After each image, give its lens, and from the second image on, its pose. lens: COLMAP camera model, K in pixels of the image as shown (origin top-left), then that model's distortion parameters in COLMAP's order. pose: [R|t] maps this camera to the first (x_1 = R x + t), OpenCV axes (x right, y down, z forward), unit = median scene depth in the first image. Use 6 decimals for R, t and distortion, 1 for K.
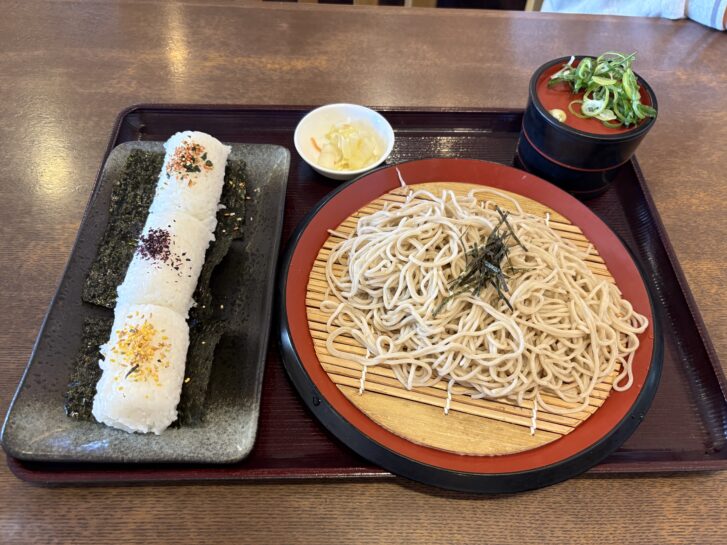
lens RADIAL K [[566.8, 0, 363.5], [0, 566.8, 272.5], [0, 0, 1]] dist [0.038178, -0.002154]
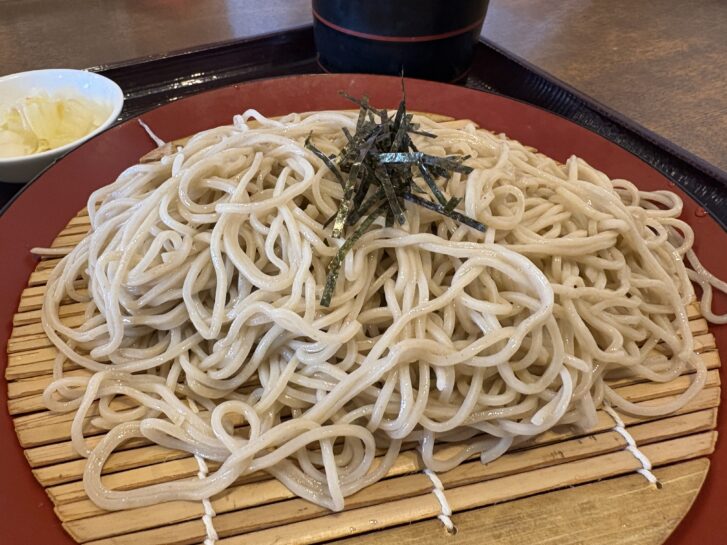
lens RADIAL K [[567.3, 0, 307.1], [0, 567.3, 272.6], [0, 0, 1]] dist [-0.003674, 0.004713]
pose [[0.905675, -0.320084, 0.278029, 0.007925], [0.368309, 0.918798, -0.141983, 0.105784], [-0.210005, 0.230991, 0.950022, 0.601864]]
